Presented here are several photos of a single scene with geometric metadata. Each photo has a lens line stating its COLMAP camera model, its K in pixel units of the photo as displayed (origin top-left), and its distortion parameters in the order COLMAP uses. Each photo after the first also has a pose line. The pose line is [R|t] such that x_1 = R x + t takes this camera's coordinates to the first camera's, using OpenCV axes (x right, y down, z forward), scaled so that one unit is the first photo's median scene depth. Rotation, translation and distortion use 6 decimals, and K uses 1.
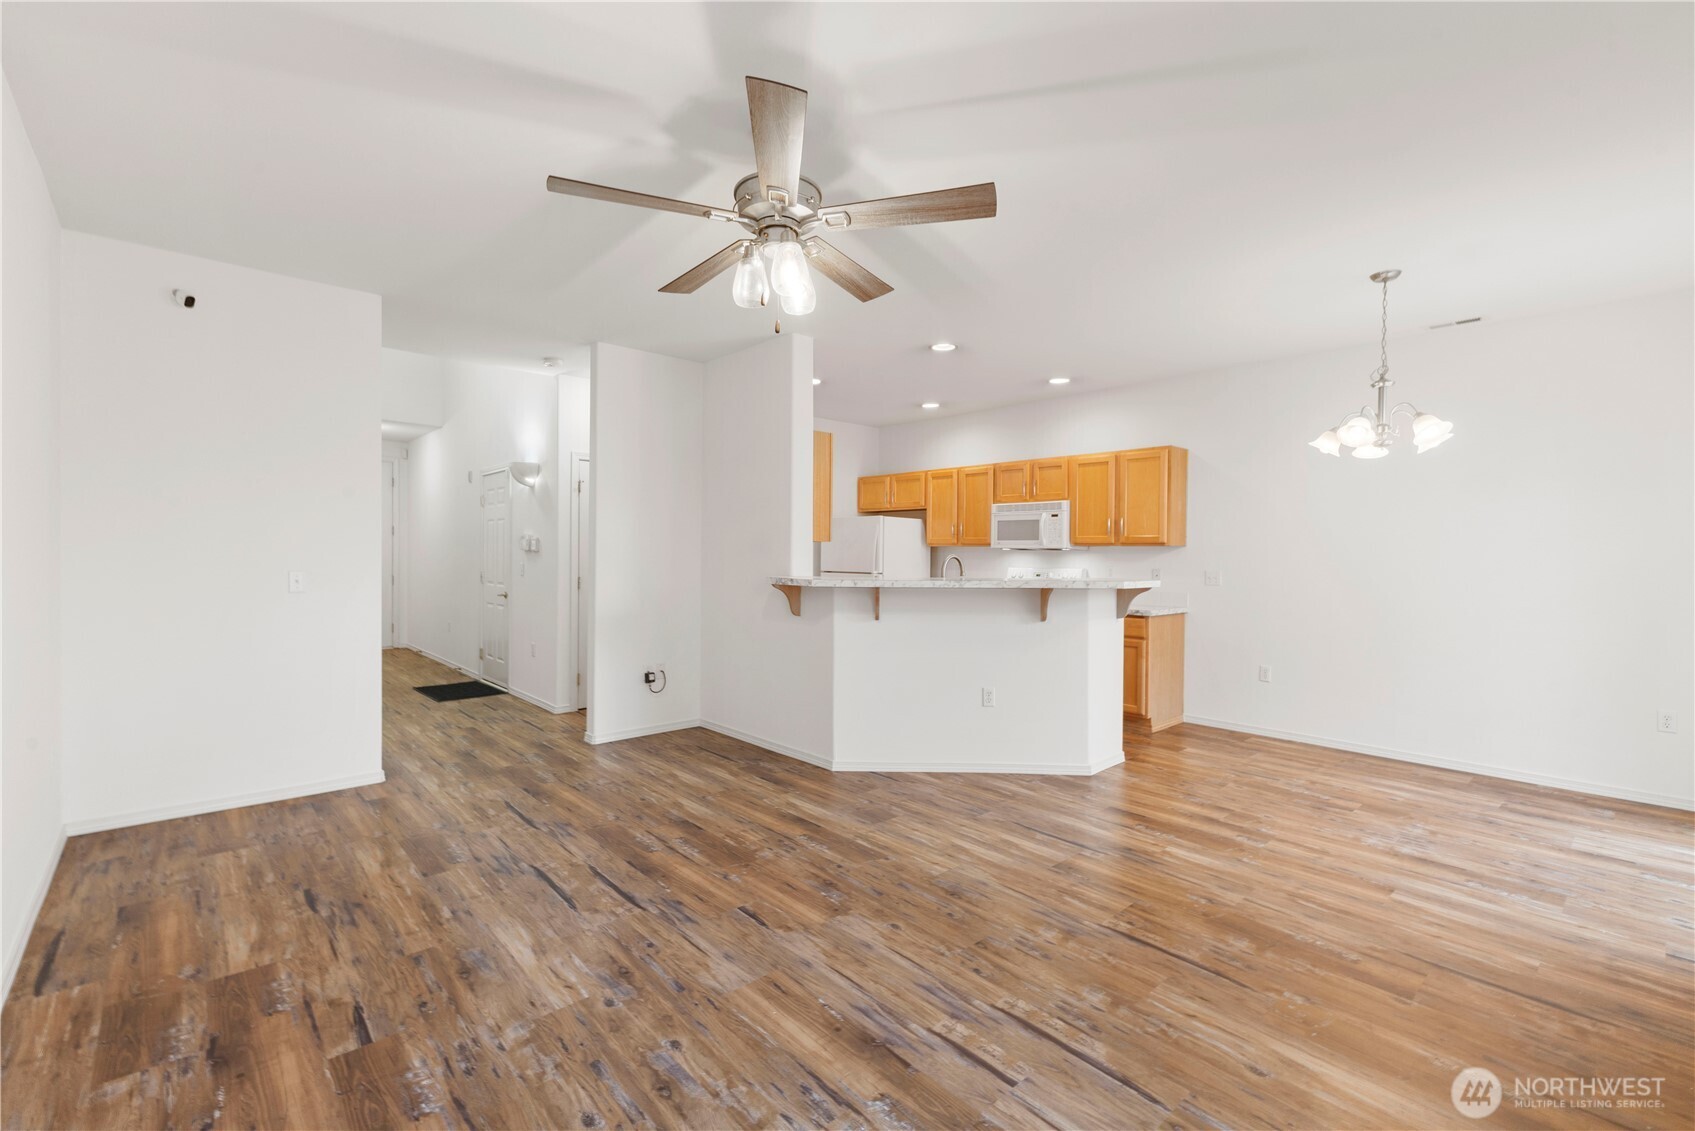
lens RADIAL K [[741.2, 0, 847.7], [0, 741.2, 549.0], [0, 0, 1]] dist [0.015227, -0.006631]
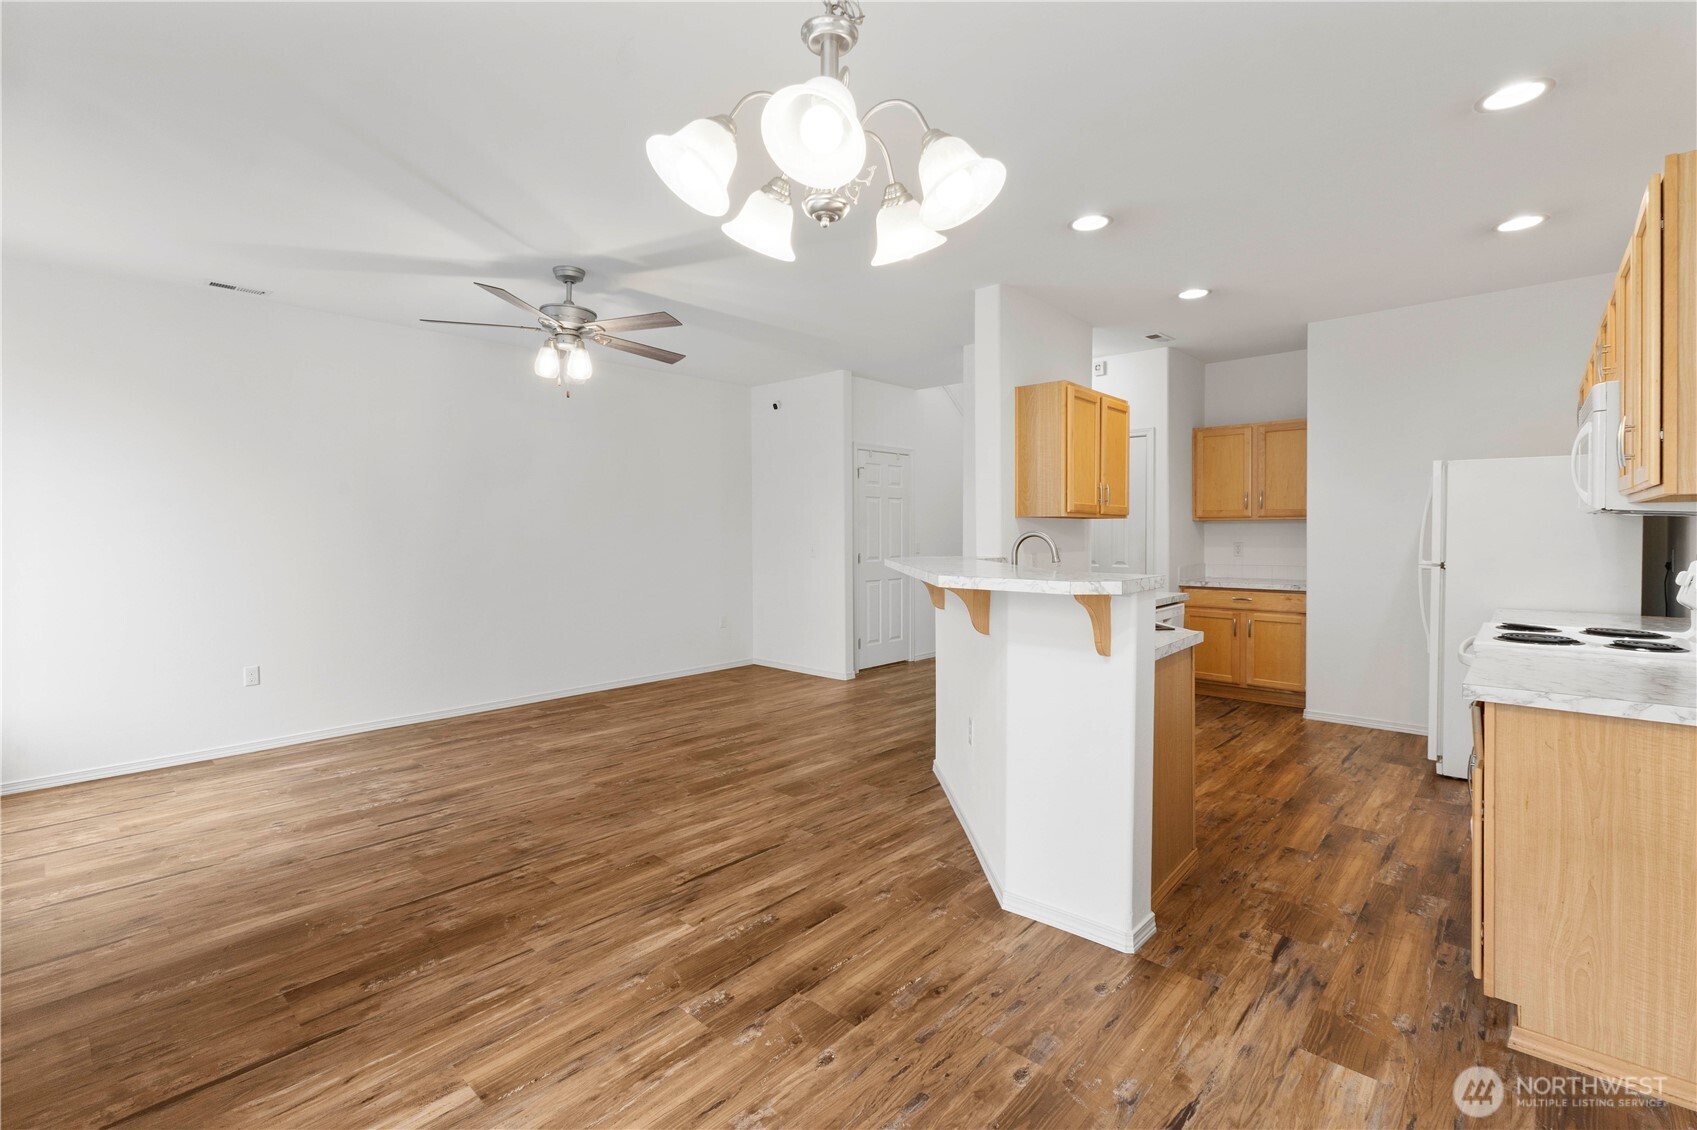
lens RADIAL K [[740.9, 0, 846.5], [0, 740.9, 557.8], [0, 0, 1]] dist [0.009664, -0.000461]
pose [[0.096631, 0.026956, -0.994955, 1.220322], [0.013397, 0.999507, 0.028381, 0.013225], [0.995230, -0.016072, 0.096222, 1.130032]]
